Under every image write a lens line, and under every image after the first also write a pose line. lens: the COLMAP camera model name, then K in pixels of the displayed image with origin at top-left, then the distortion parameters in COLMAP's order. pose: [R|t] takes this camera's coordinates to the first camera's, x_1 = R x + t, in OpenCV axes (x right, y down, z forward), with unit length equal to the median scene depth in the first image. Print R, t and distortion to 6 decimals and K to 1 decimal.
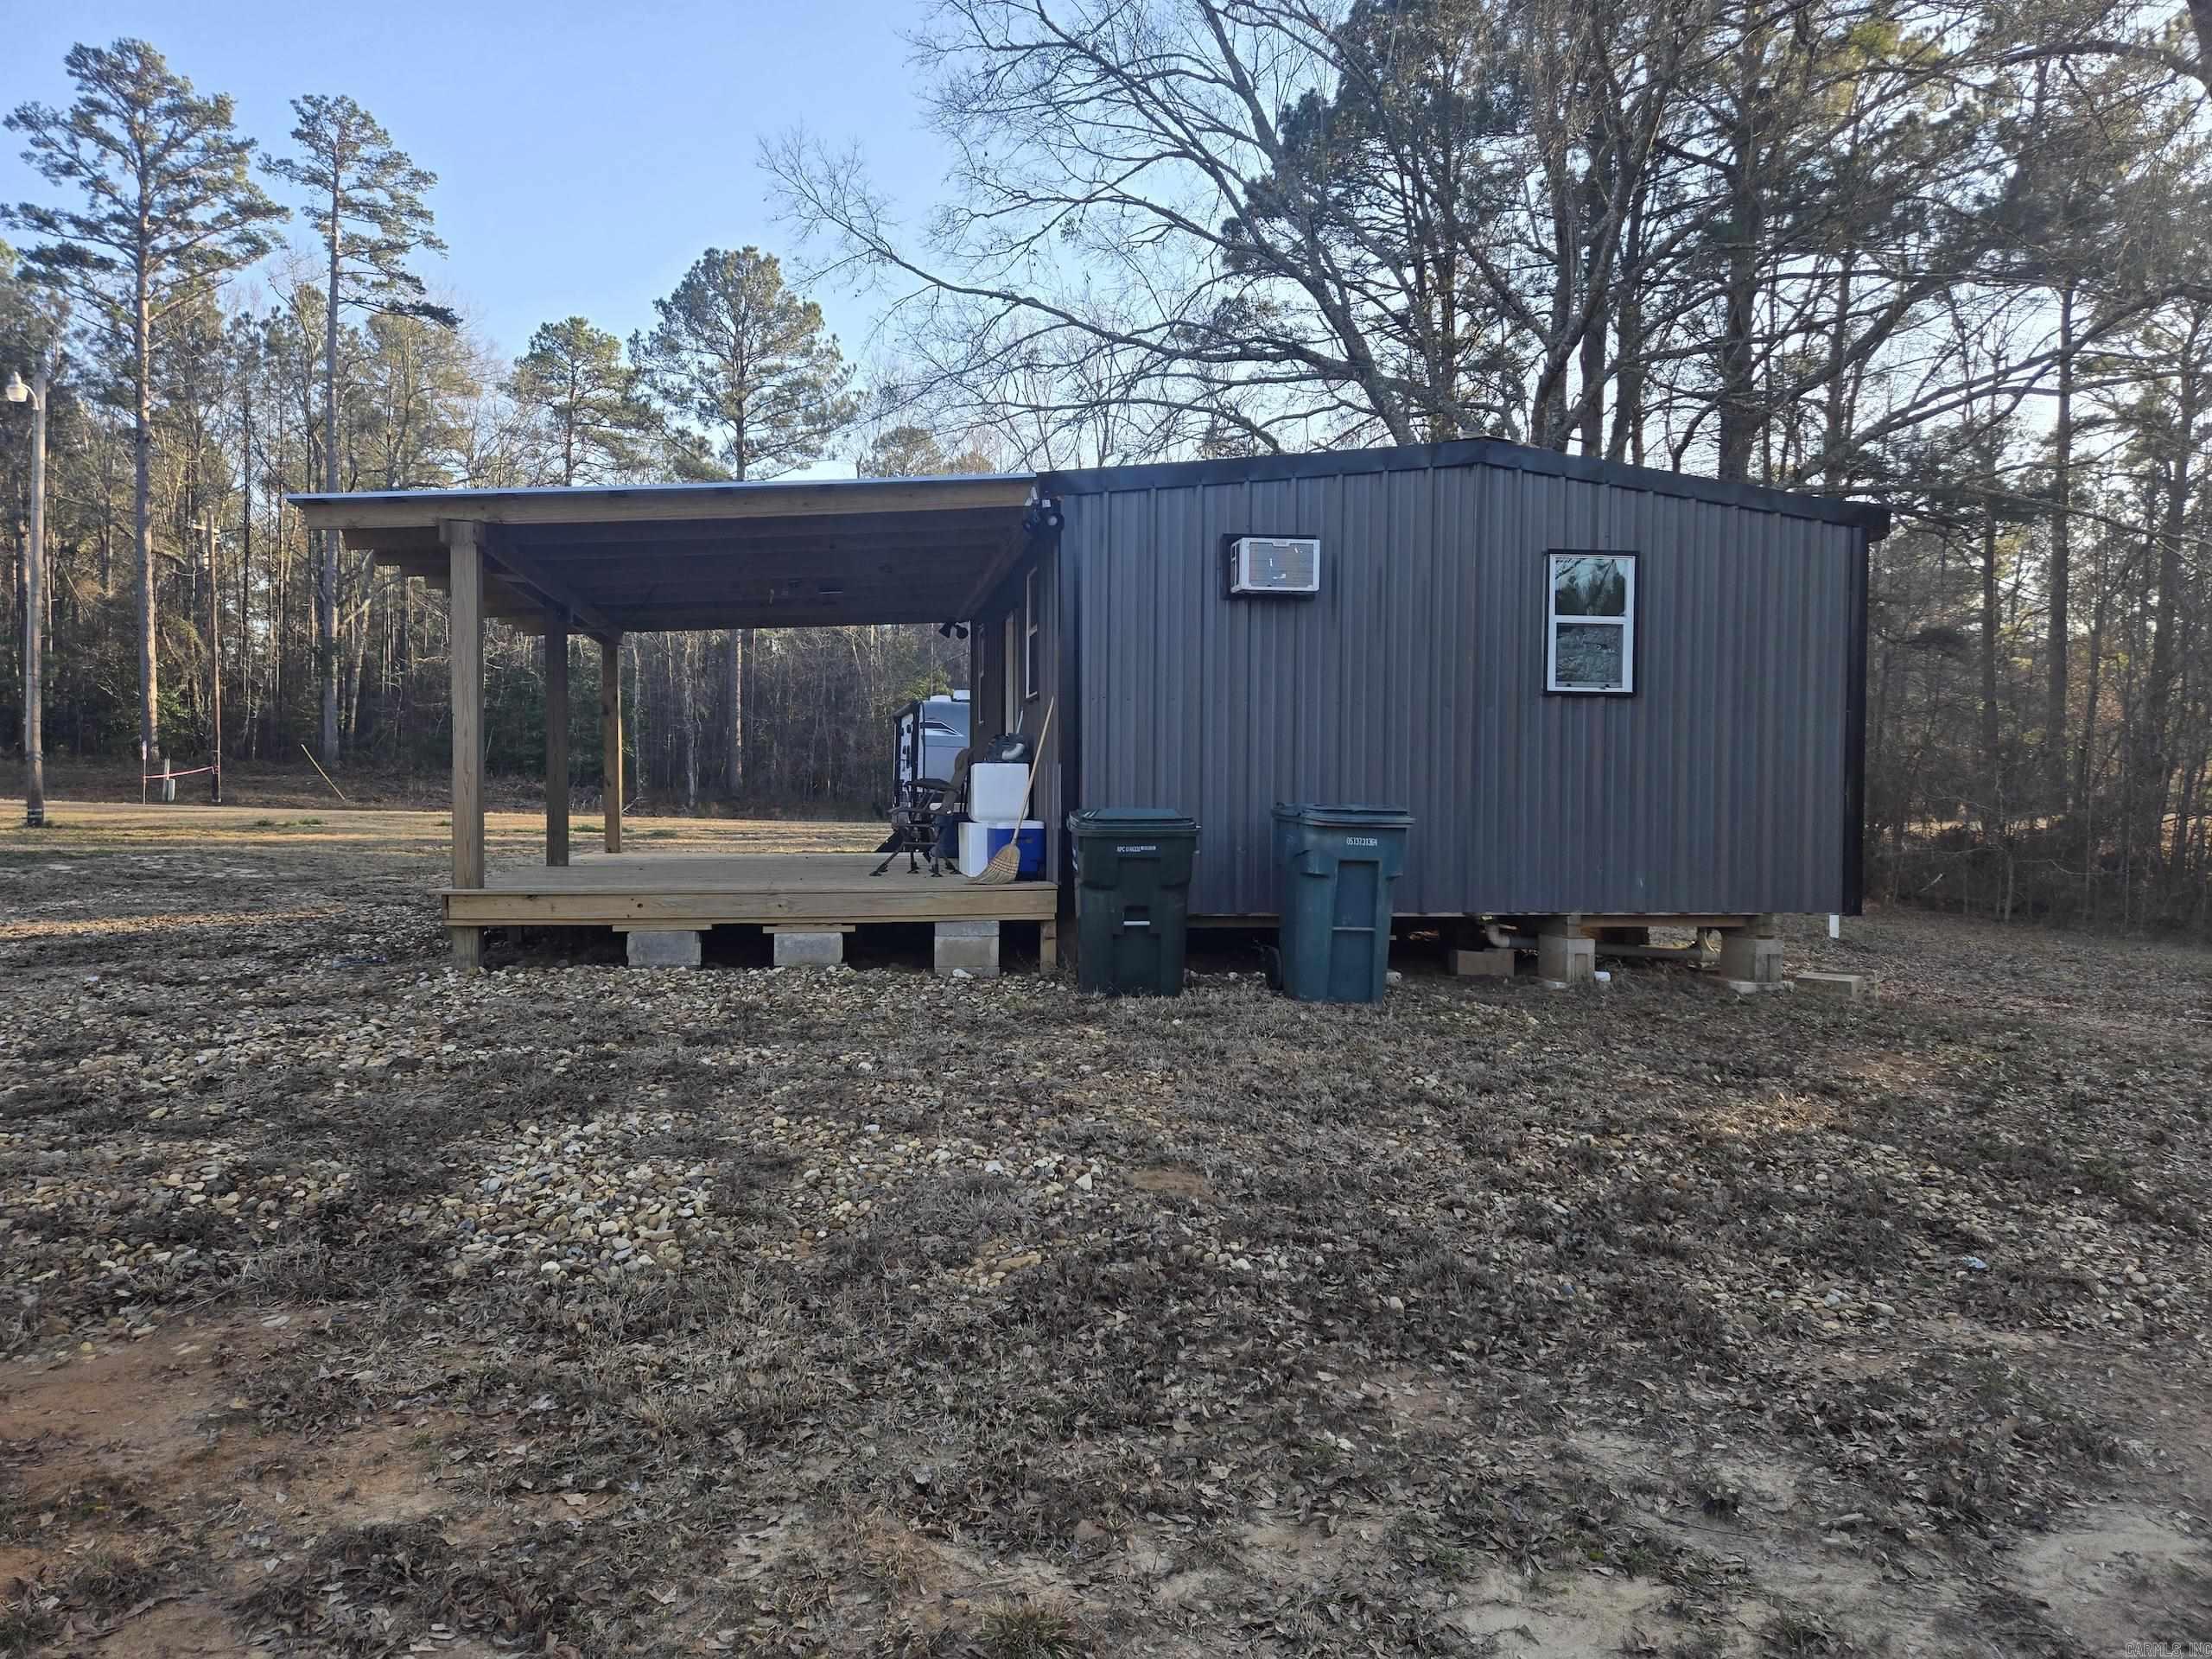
lens RADIAL K [[1471.4, 0, 1066.6], [0, 1471.4, 831.7], [0, 0, 1]] dist [0.083973, -0.064812]
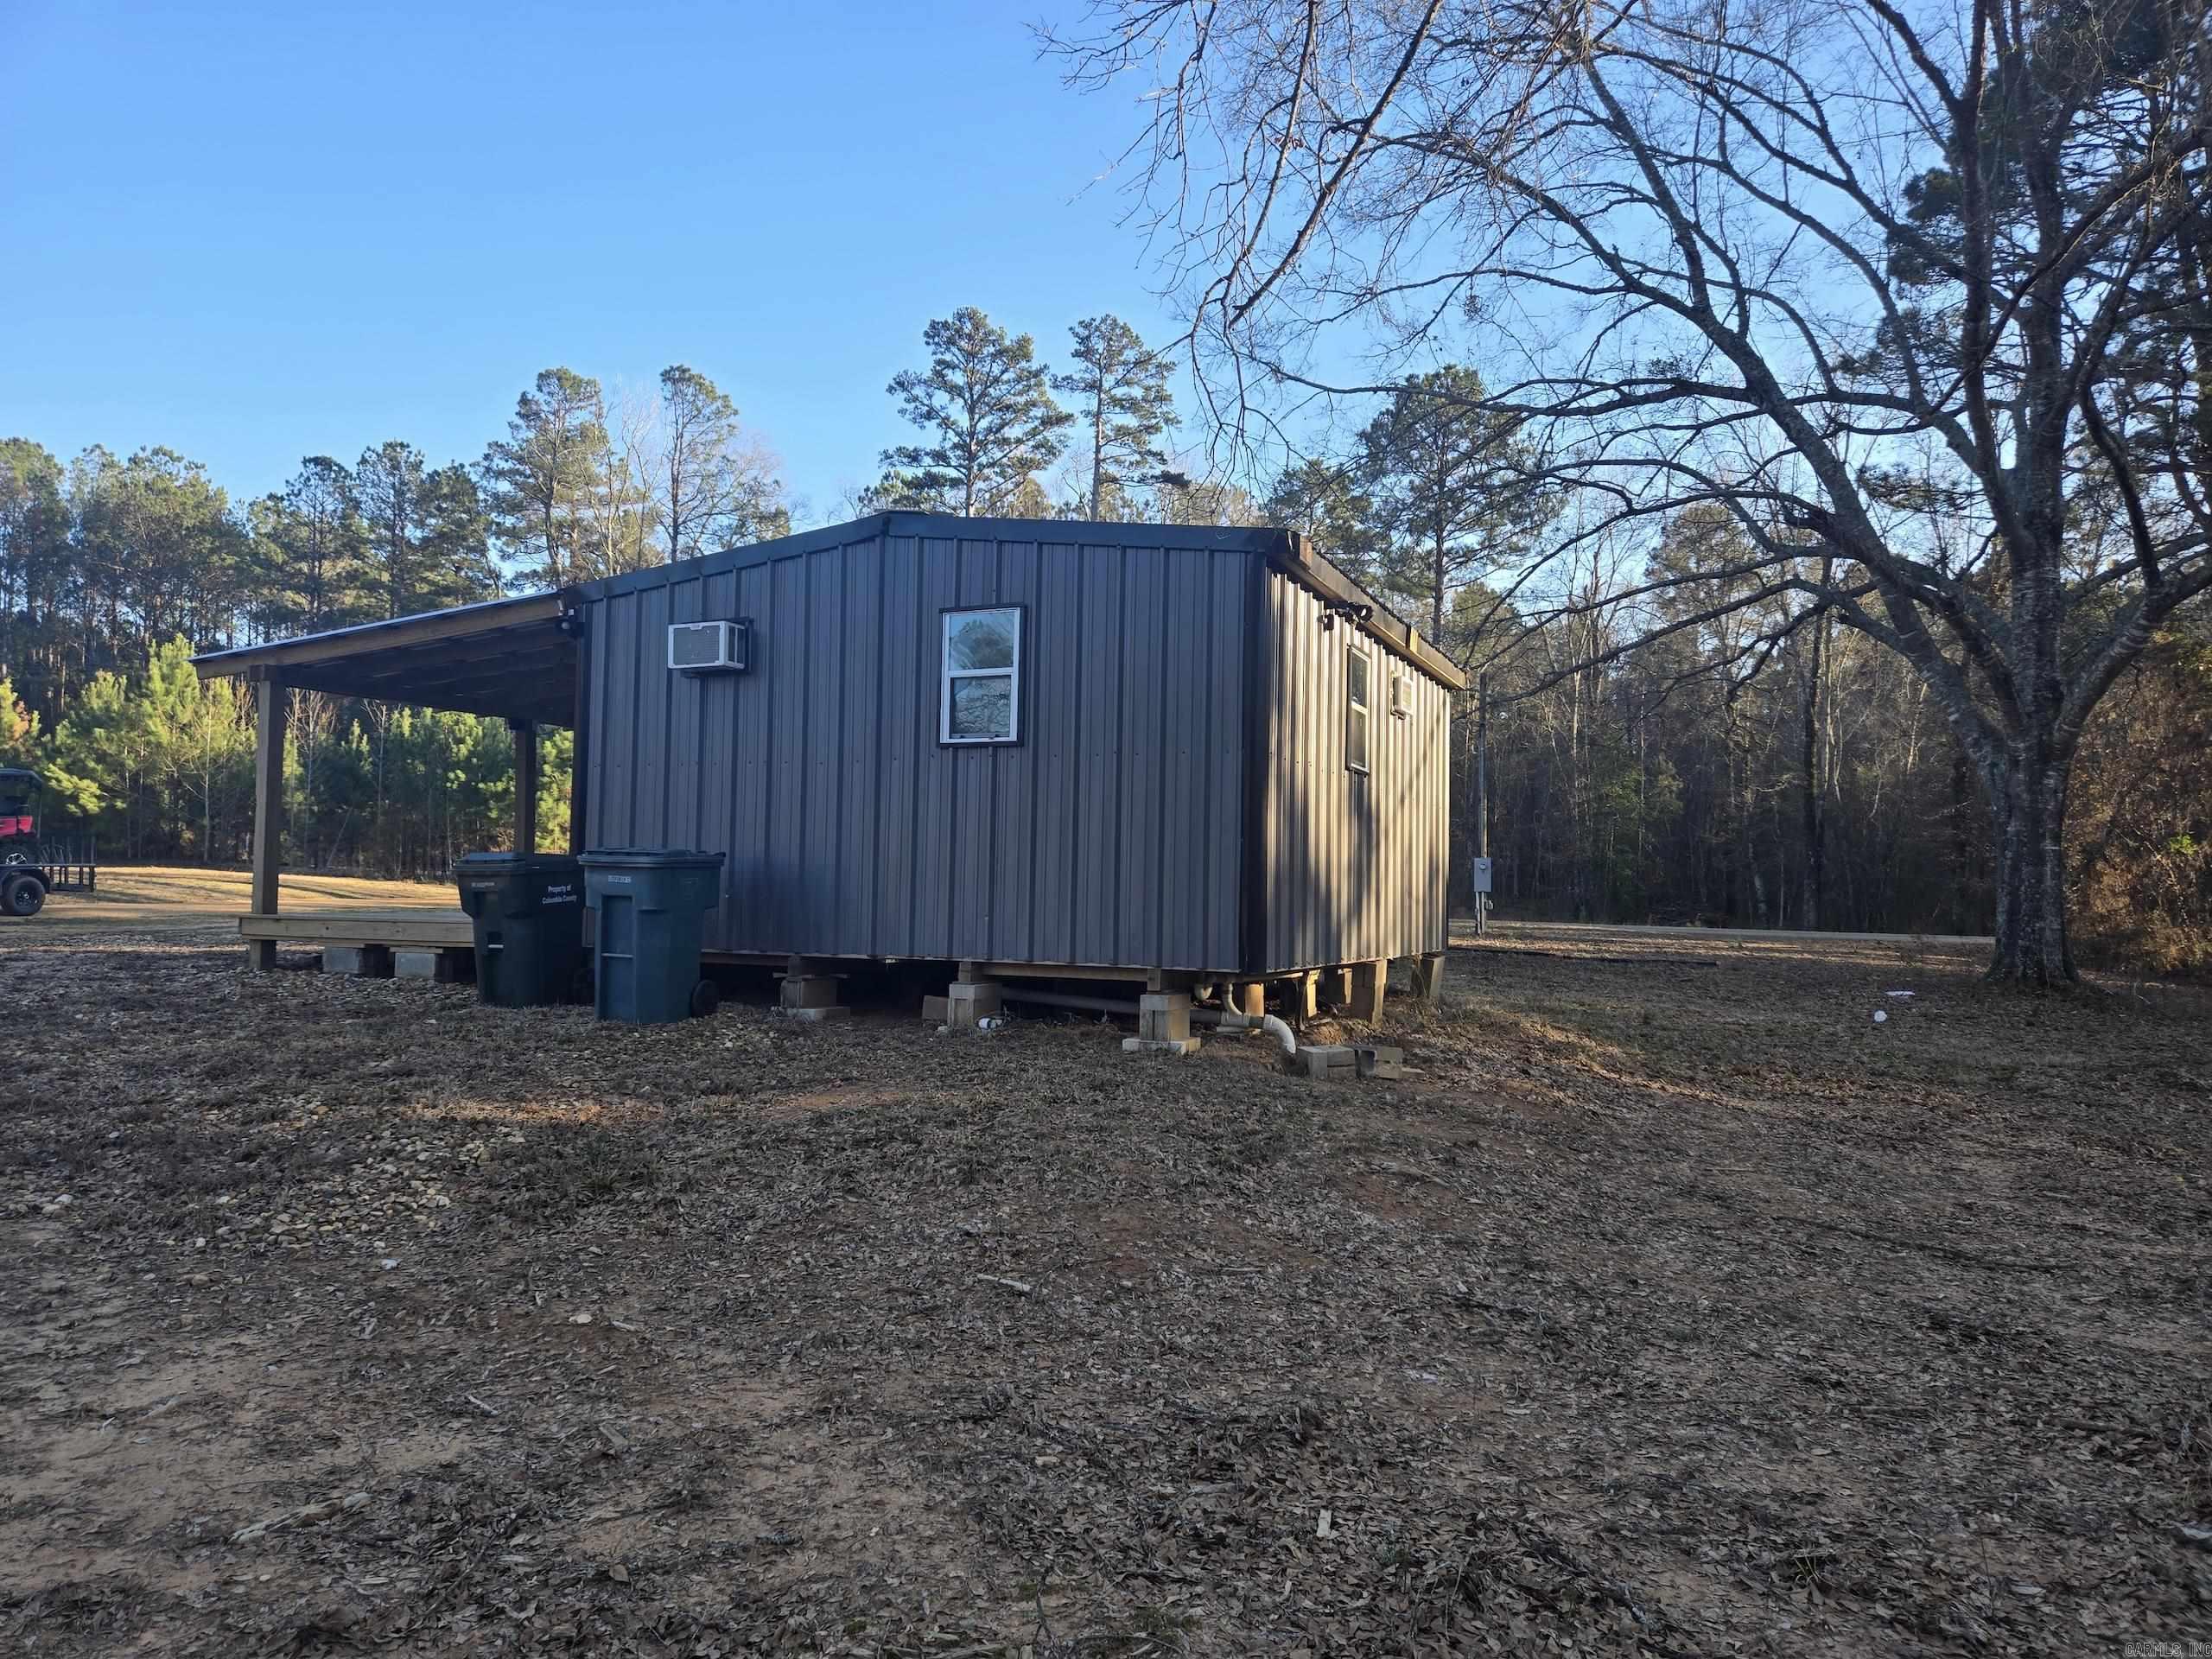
lens RADIAL K [[1471.4, 0, 1066.6], [0, 1471.4, 831.7], [0, 0, 1]] dist [0.083973, -0.064812]
pose [[0.824539, -0.014603, -0.565617, 0.160144], [-0.028497, 0.997326, -0.067292, 0.005299], [0.565087, 0.071603, 0.821918, 0.035392]]
